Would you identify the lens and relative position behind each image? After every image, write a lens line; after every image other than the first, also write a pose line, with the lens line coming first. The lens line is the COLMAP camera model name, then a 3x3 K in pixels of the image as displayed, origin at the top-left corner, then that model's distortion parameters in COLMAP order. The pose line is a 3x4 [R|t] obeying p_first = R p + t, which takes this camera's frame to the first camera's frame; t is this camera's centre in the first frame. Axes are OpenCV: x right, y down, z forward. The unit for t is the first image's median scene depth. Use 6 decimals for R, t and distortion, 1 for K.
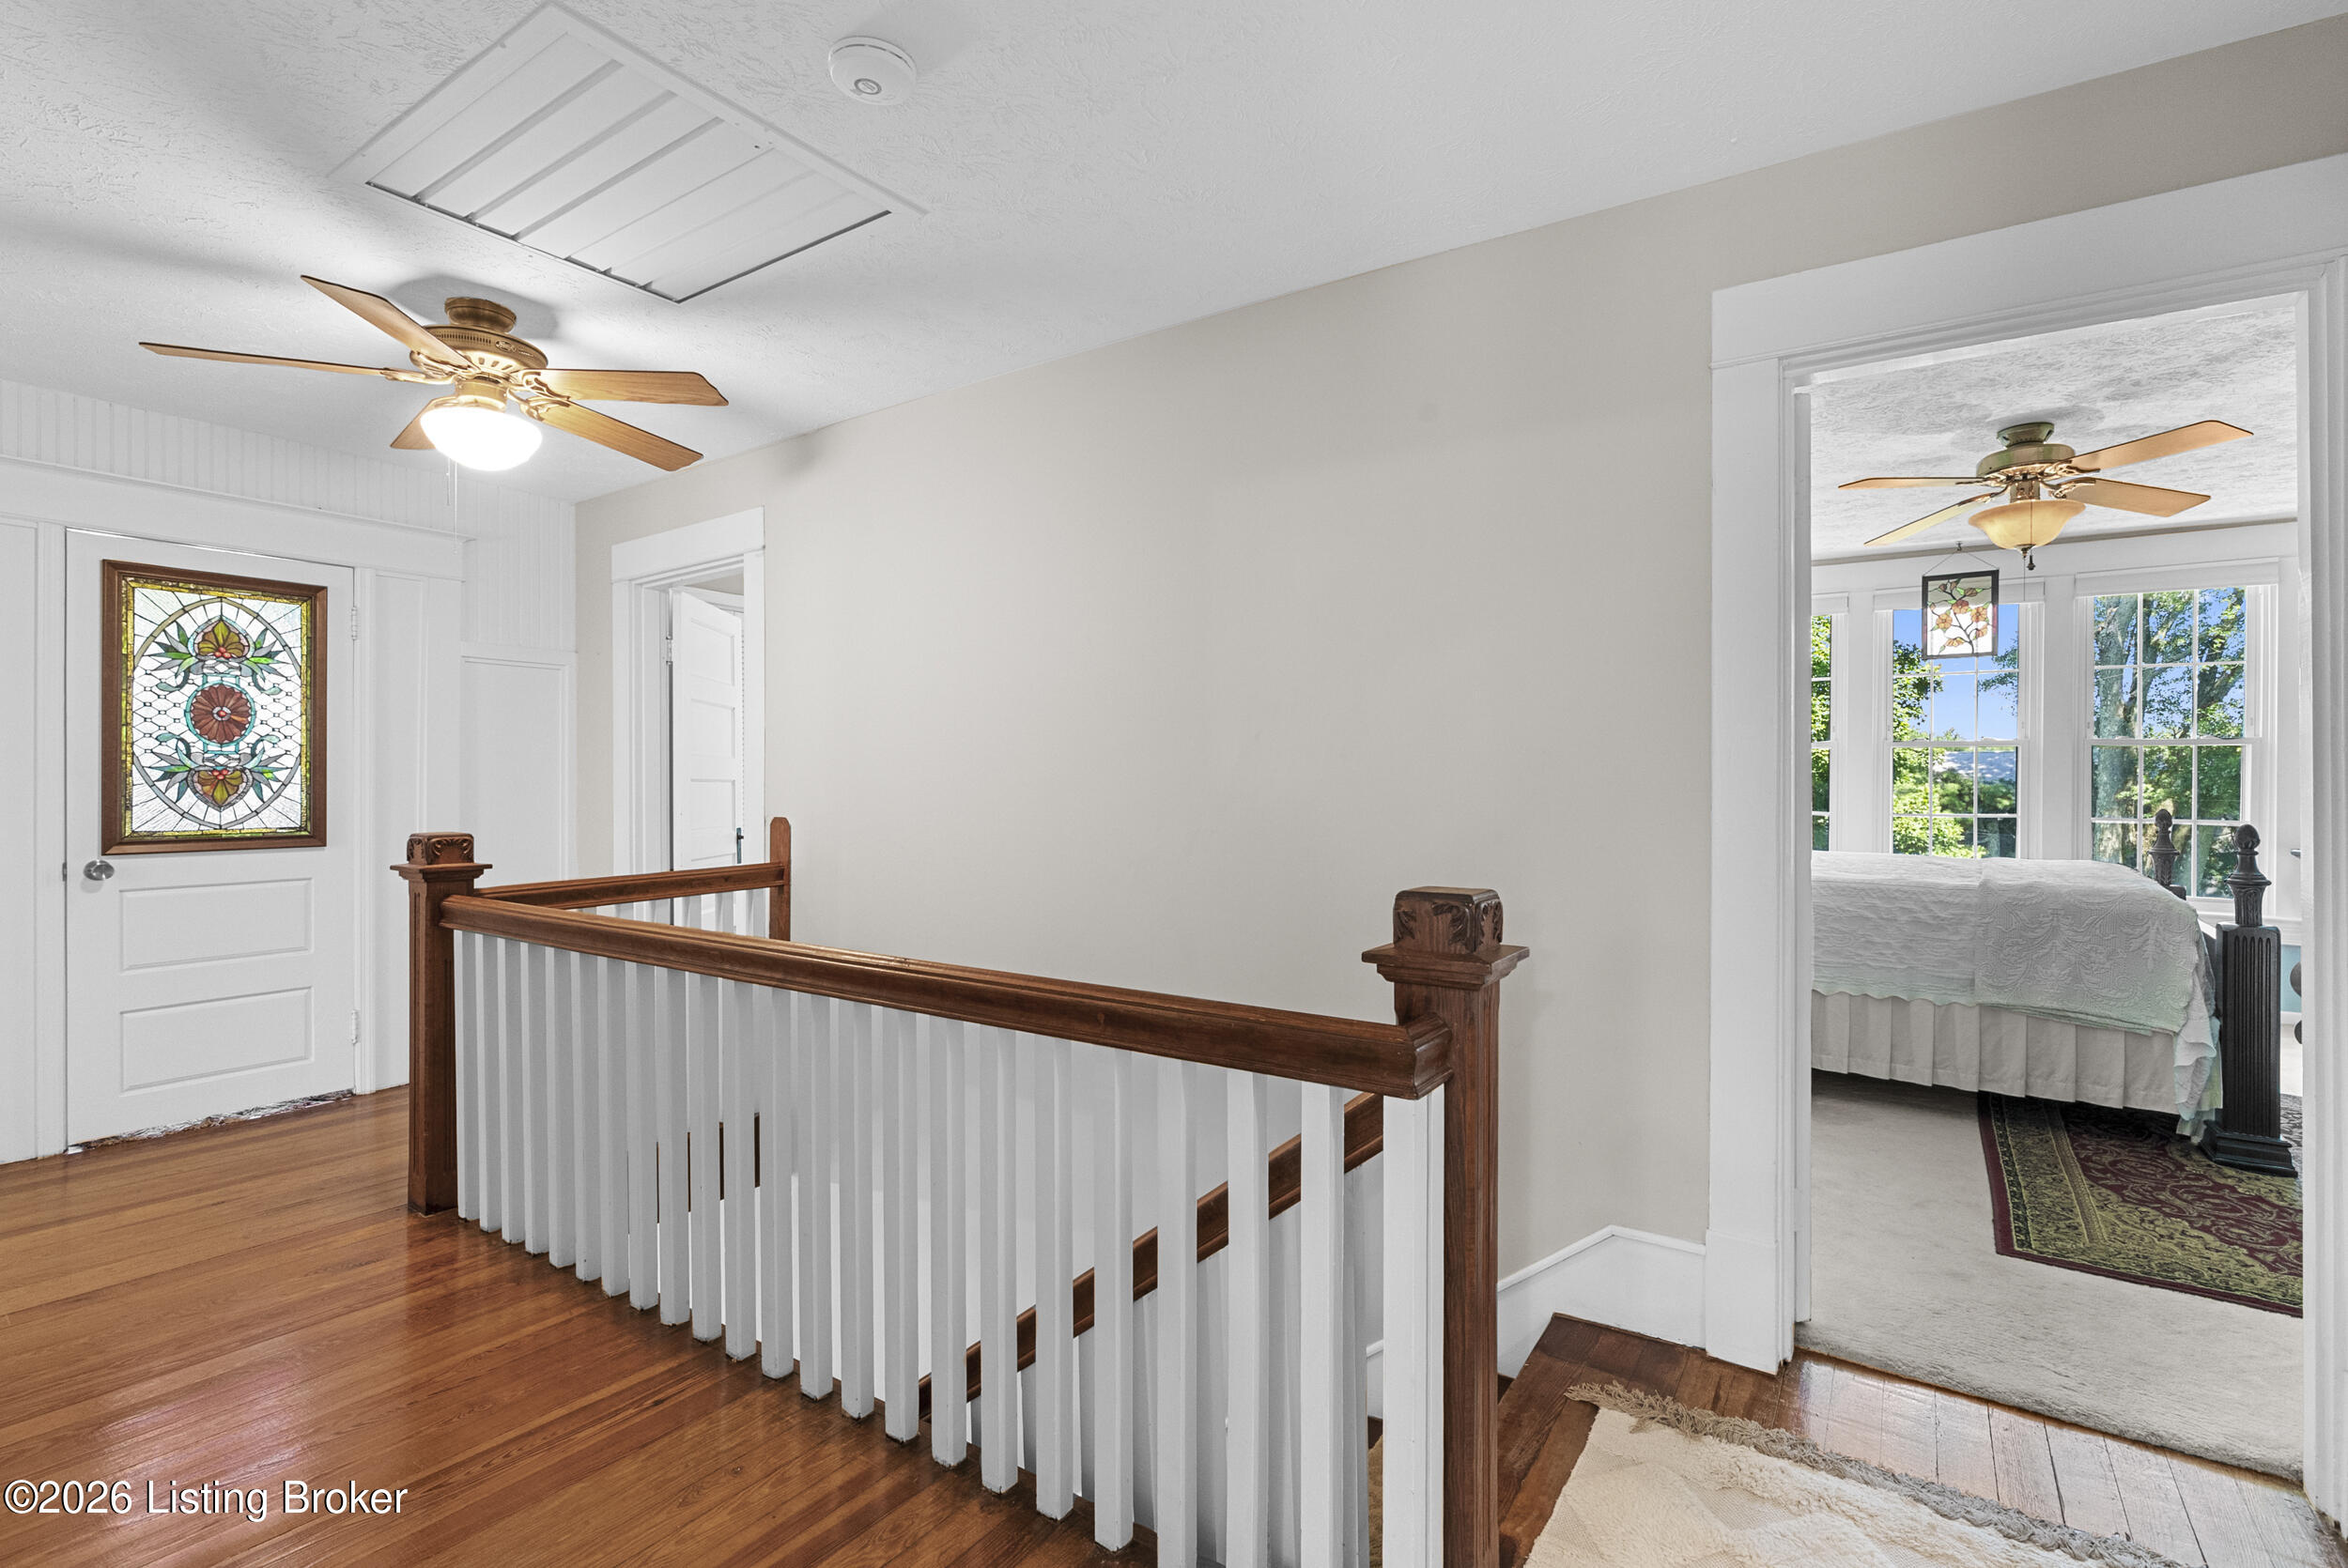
lens RADIAL K [[1083.8, 0, 1181.3], [0, 1083.8, 785.7], [0, 0, 1]] dist [-0.002332, 0.000684]
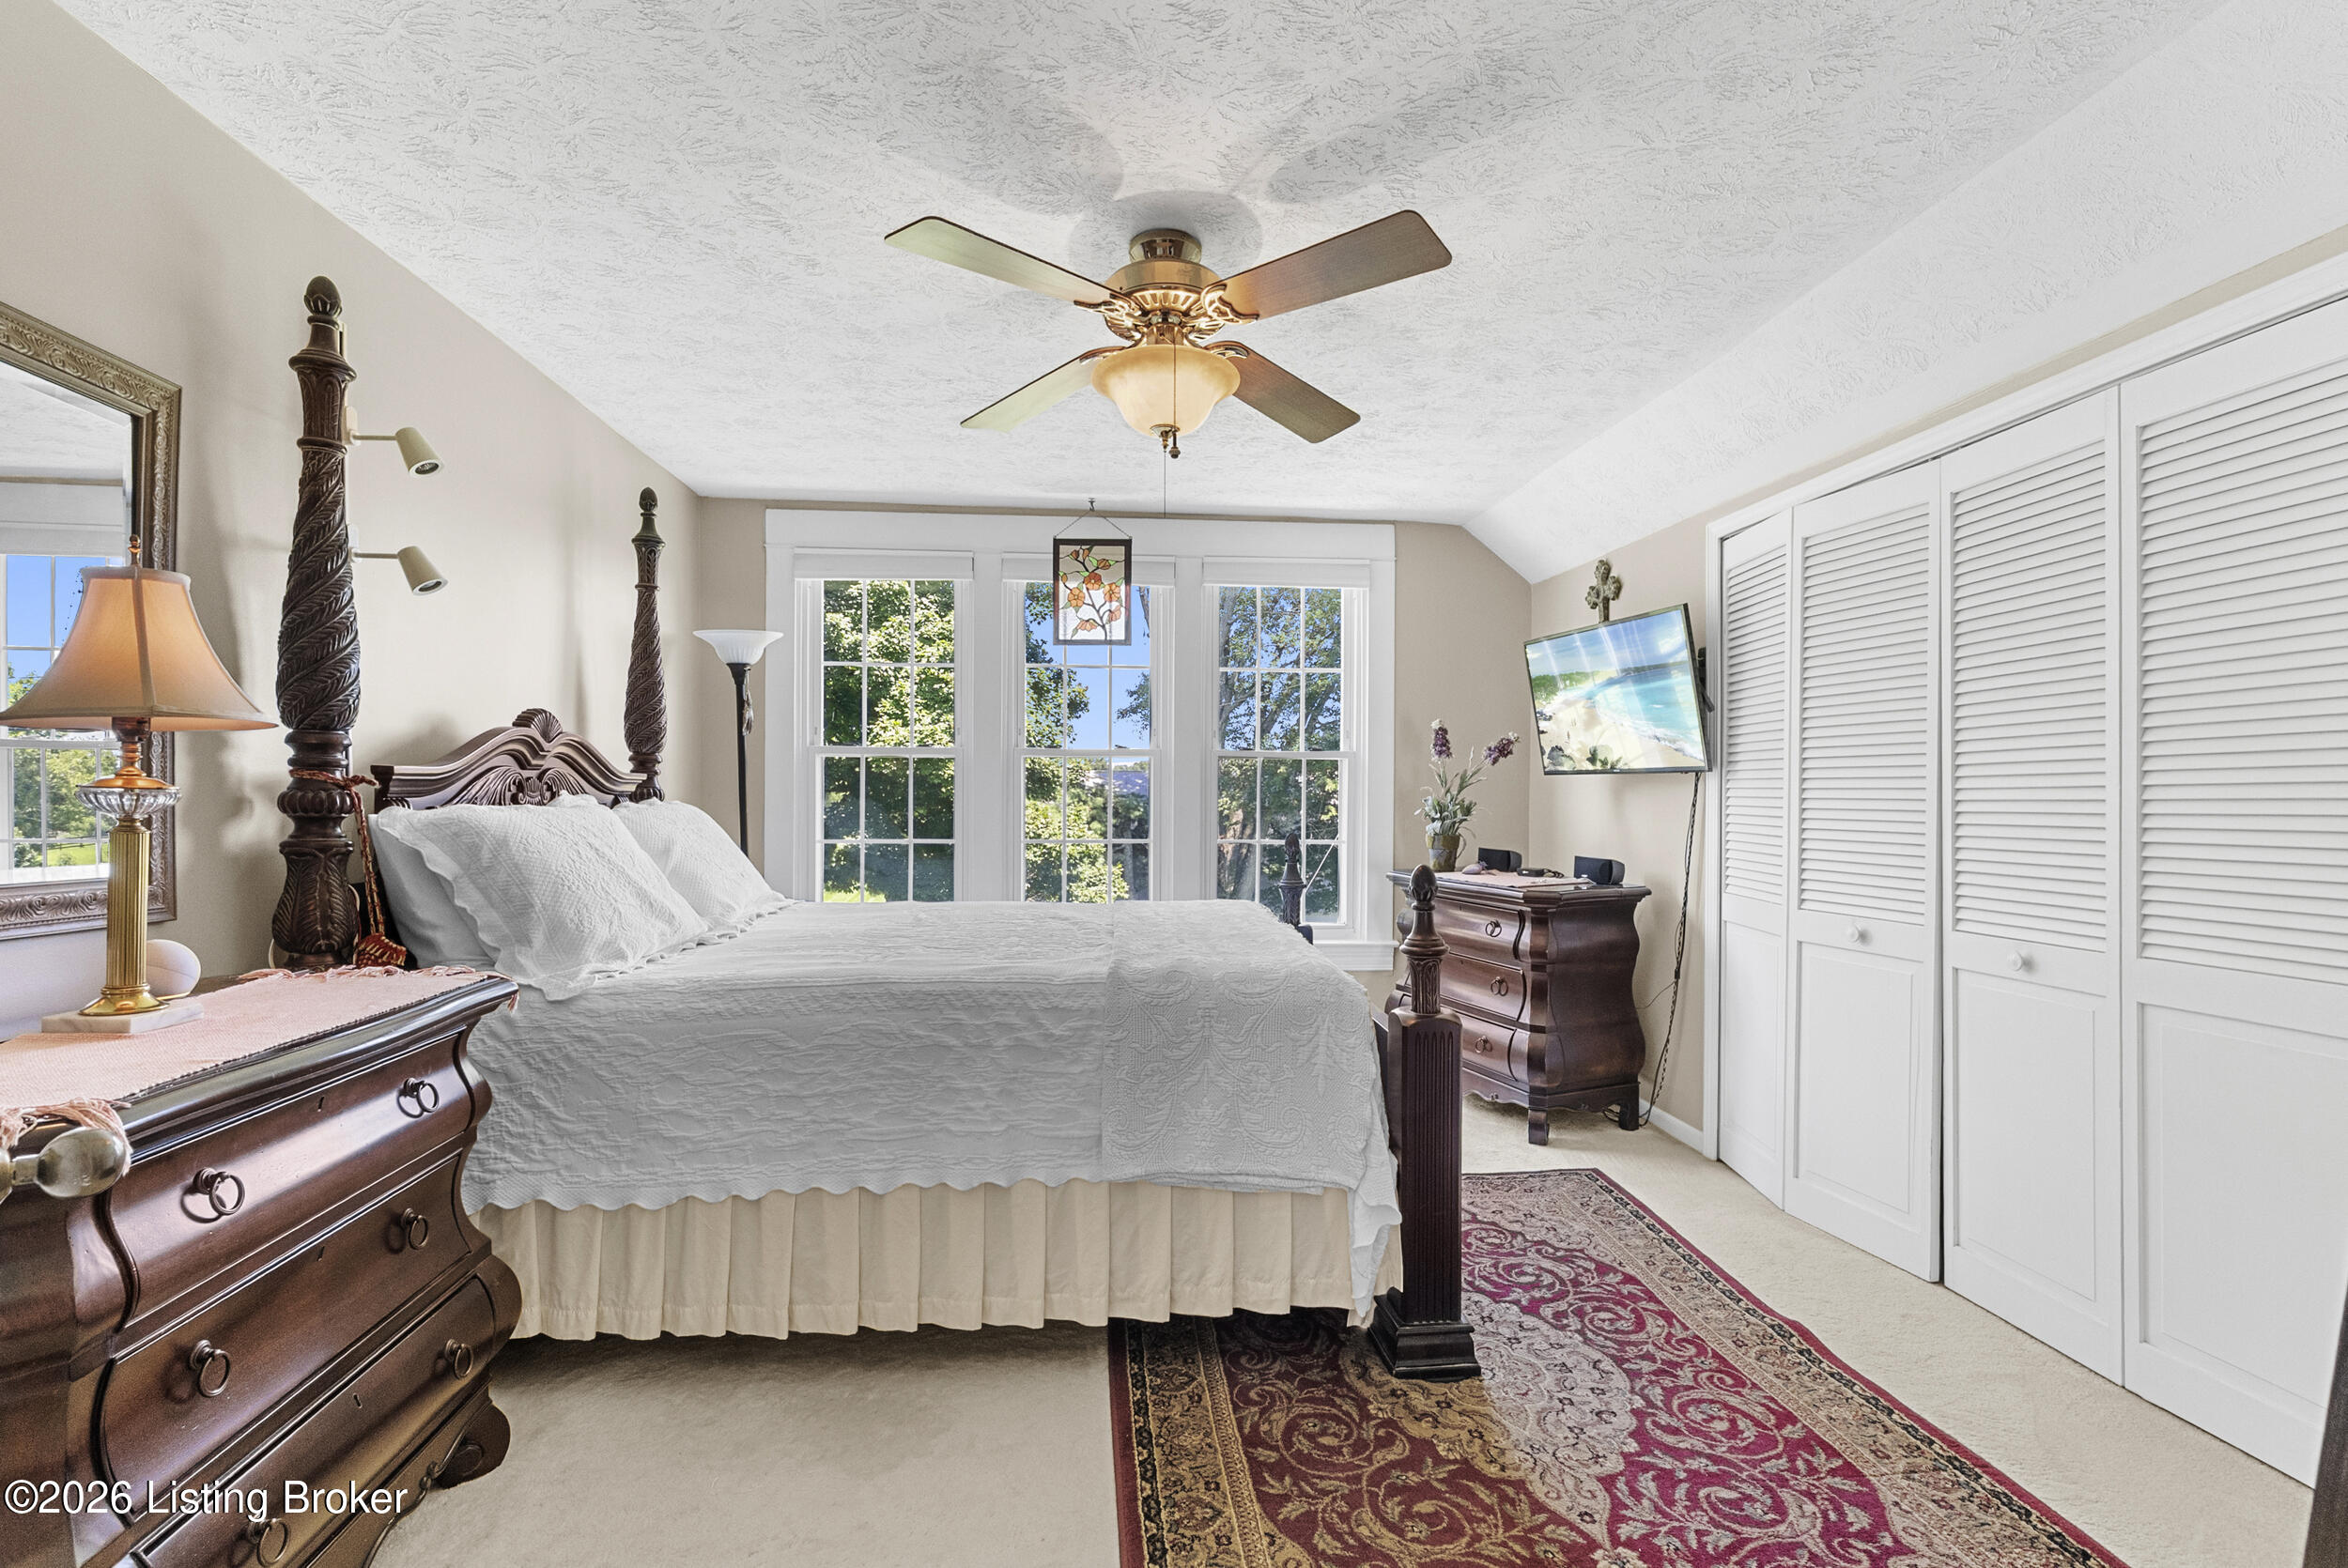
lens RADIAL K [[1083.8, 0, 1181.3], [0, 1083.8, 785.7], [0, 0, 1]] dist [-0.002332, 0.000684]
pose [[0.769627, 0.004014, 0.638481, 0.390901], [0.004141, 0.999928, -0.011278, -0.007057], [-0.638481, 0.011324, 0.769555, 0.519235]]
